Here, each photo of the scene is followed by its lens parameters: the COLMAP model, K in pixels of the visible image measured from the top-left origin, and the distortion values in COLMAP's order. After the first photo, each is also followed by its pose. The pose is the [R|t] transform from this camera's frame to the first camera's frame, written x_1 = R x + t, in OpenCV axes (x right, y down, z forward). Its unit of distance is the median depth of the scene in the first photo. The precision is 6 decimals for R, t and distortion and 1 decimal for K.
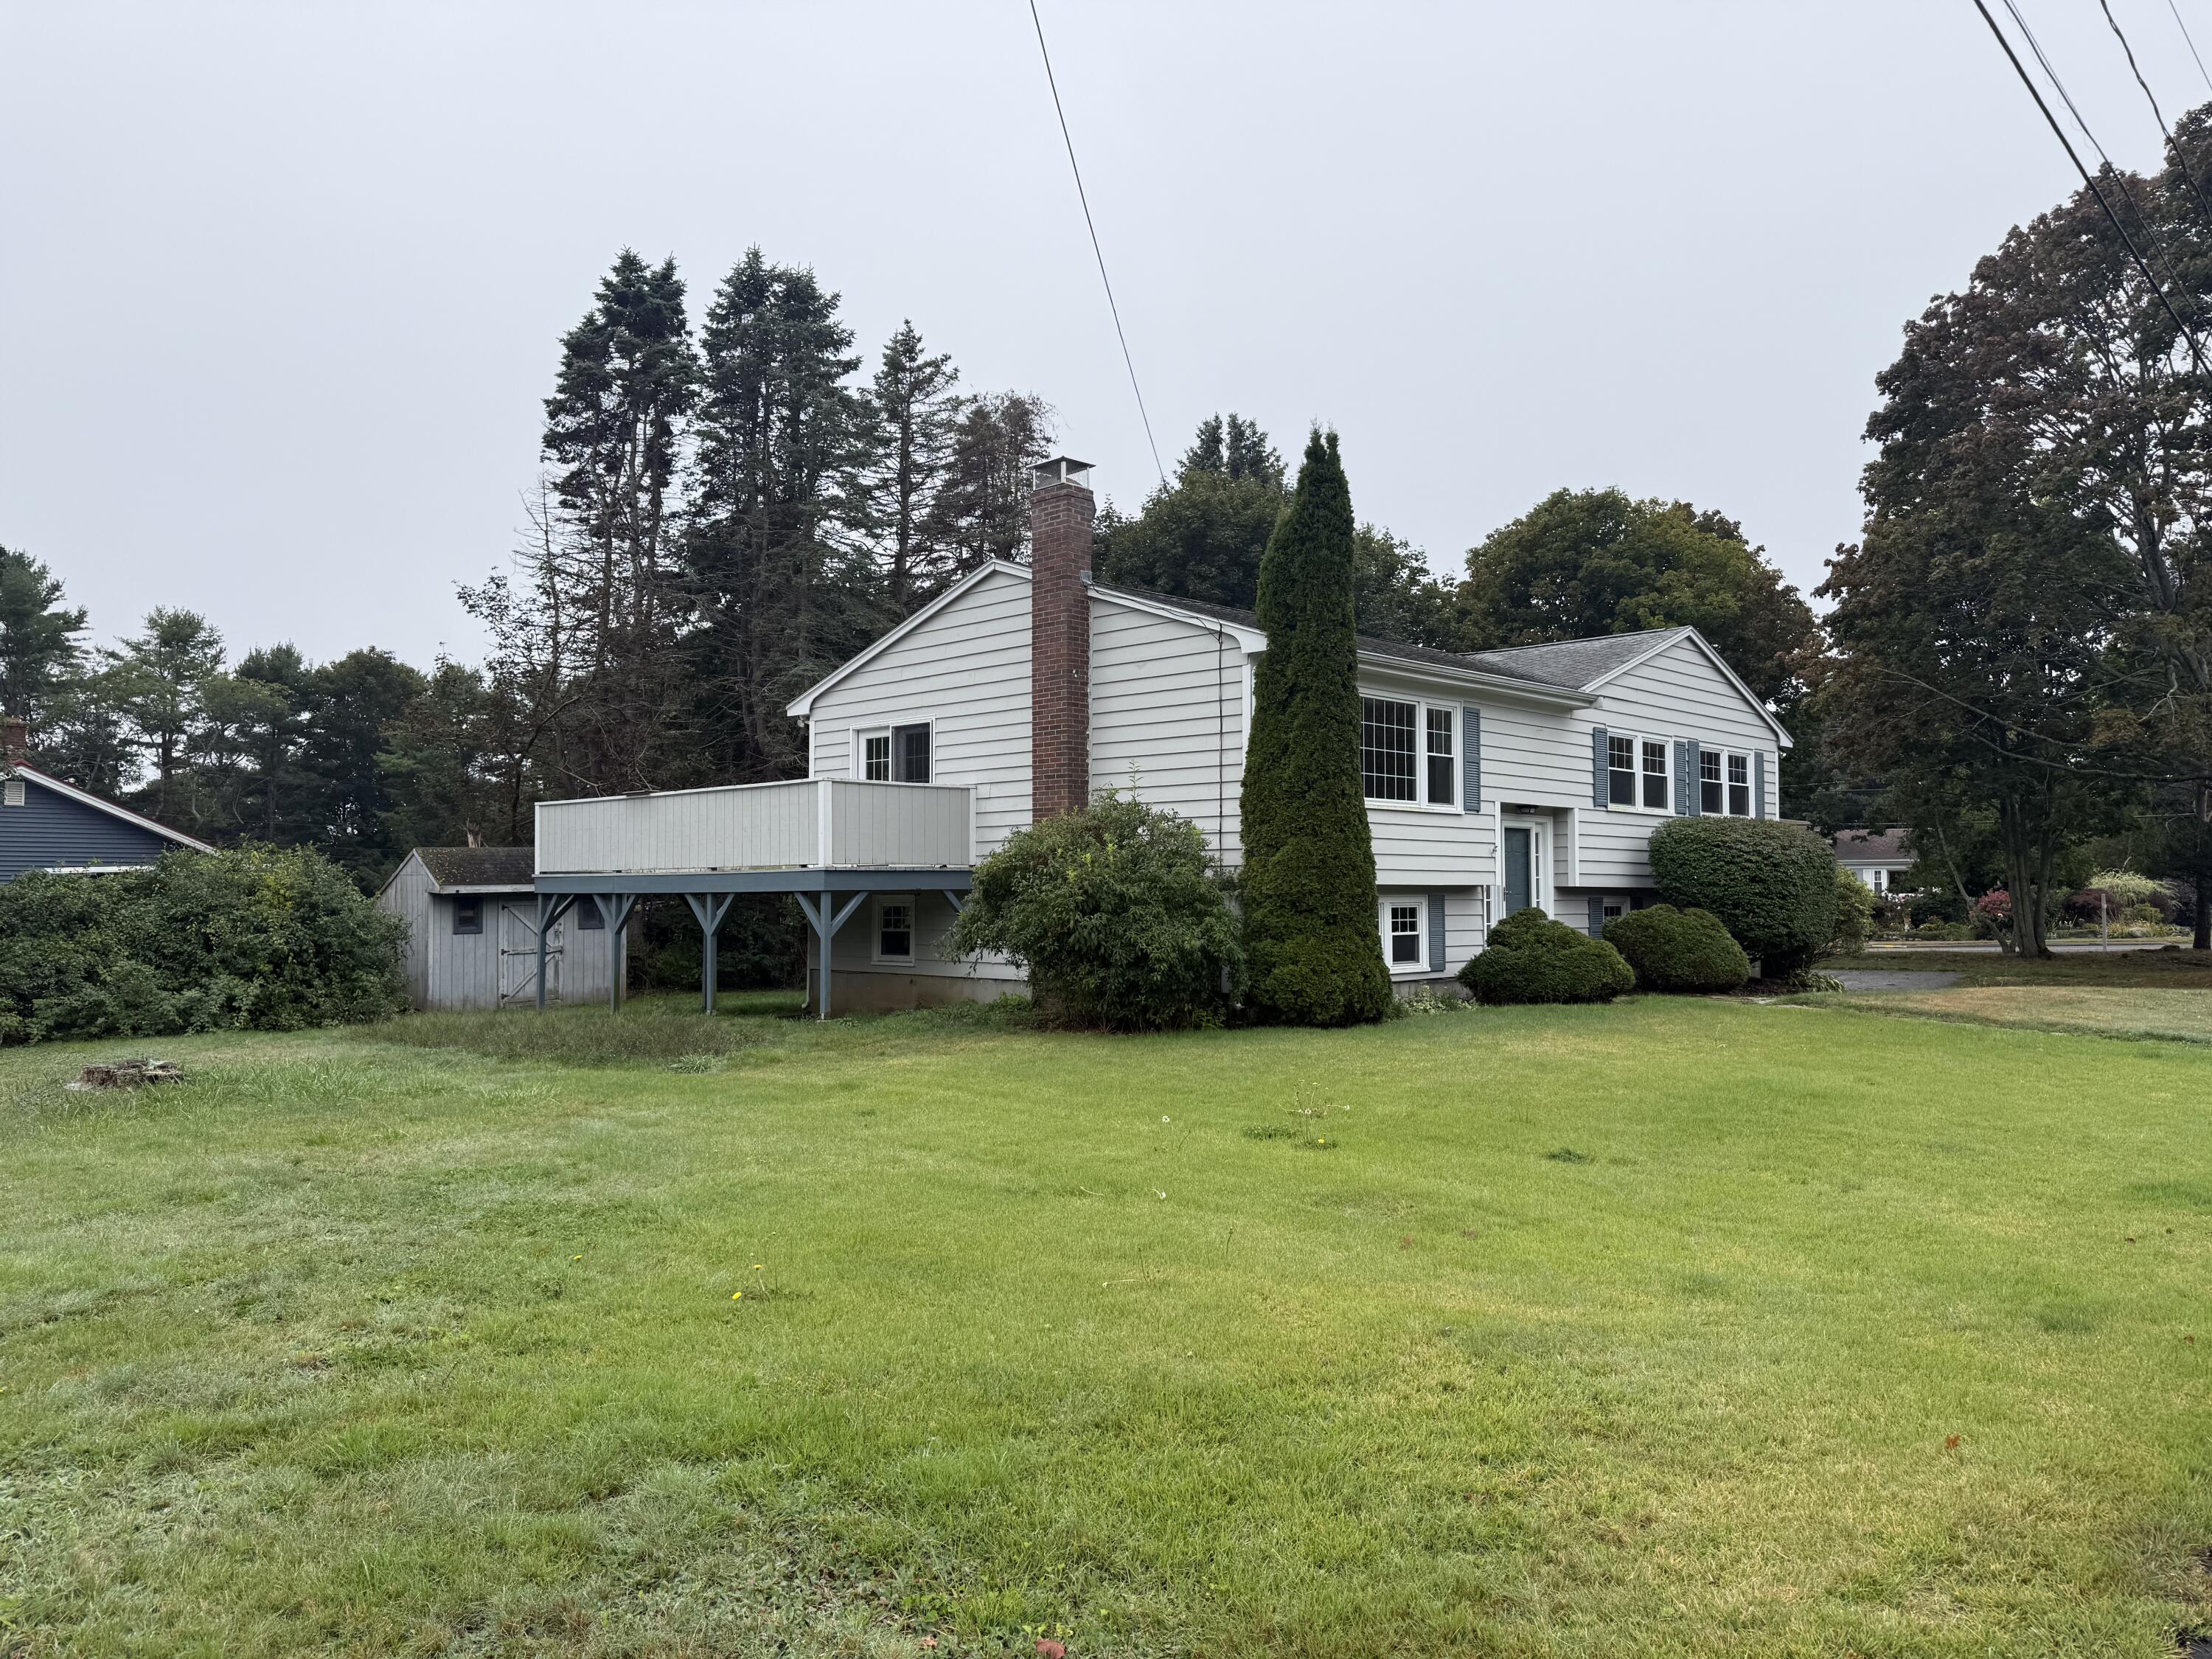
lens RADIAL K [[1562.9, 0, 1106.0], [0, 1562.9, 830.2], [0, 0, 1]] dist [0.069501, -0.082079]
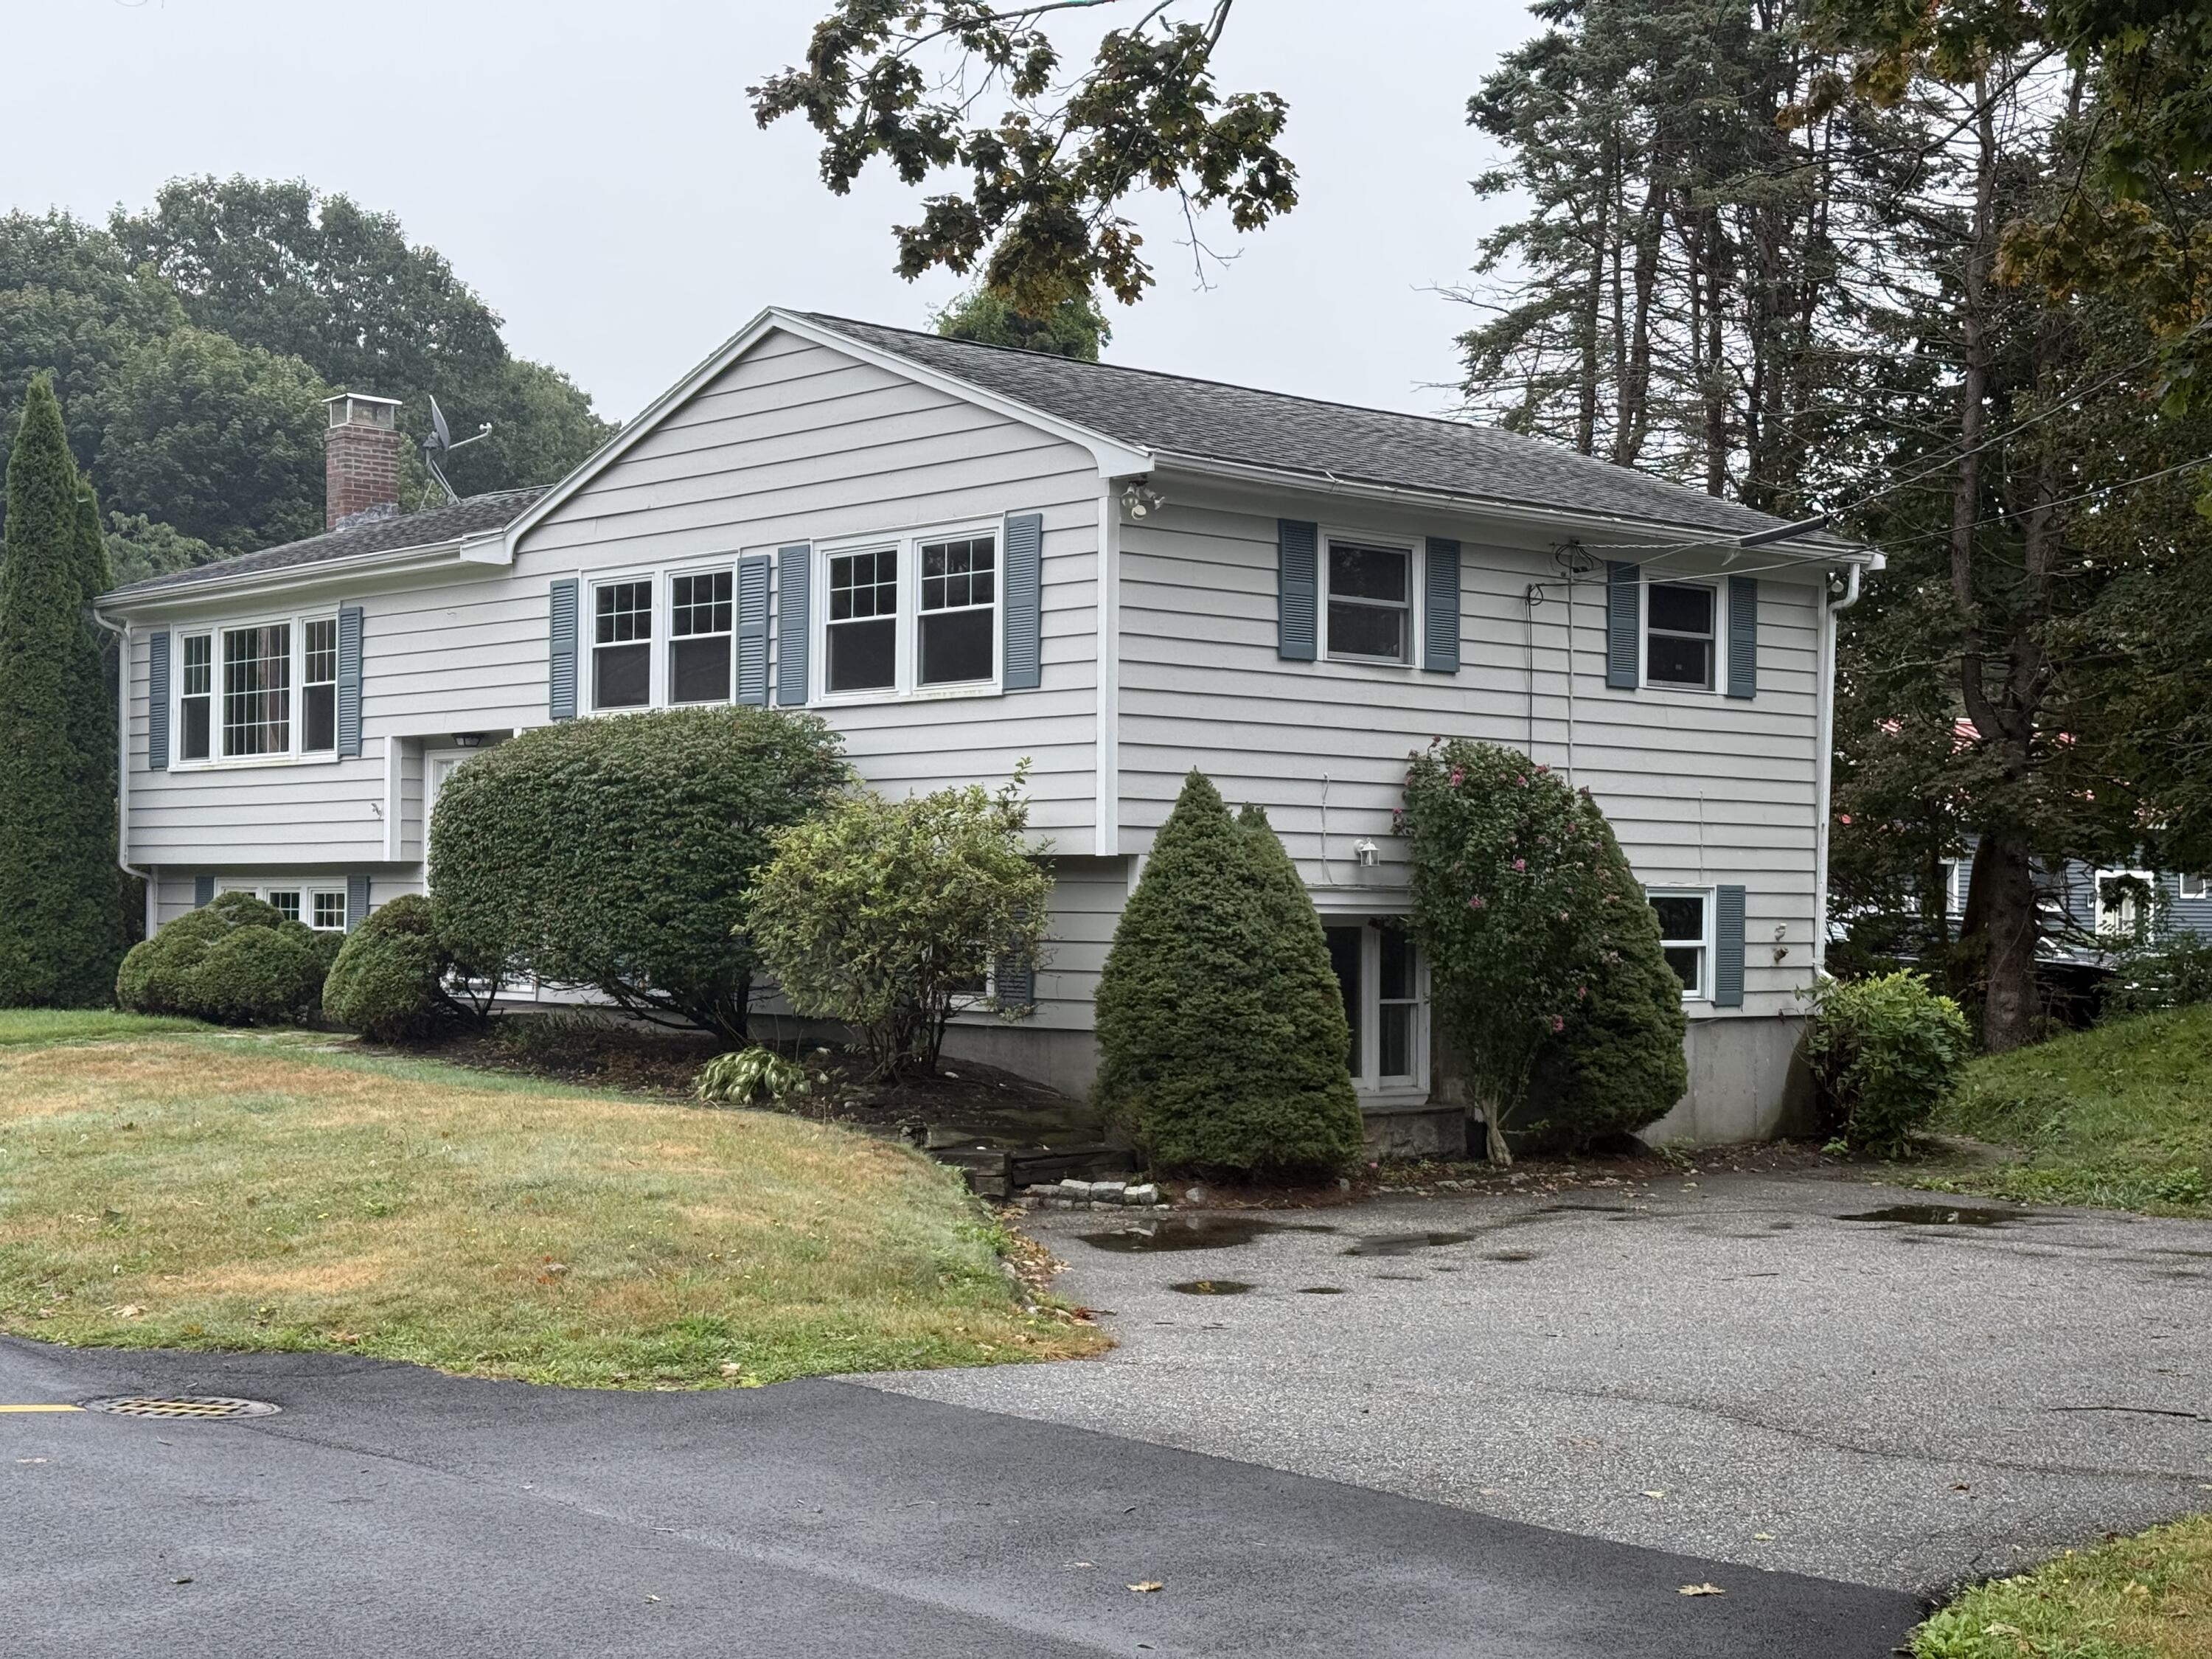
lens RADIAL K [[3357.3, 0, 1102.6], [0, 3357.3, 836.7], [0, 0, 1]] dist [-0.129221, 0.000000]
pose [[-0.071120, -0.017948, -0.997306, 1.191592], [0.039767, 0.998992, -0.020814, 0.048044], [0.996675, -0.041140, -0.070334, 1.015045]]
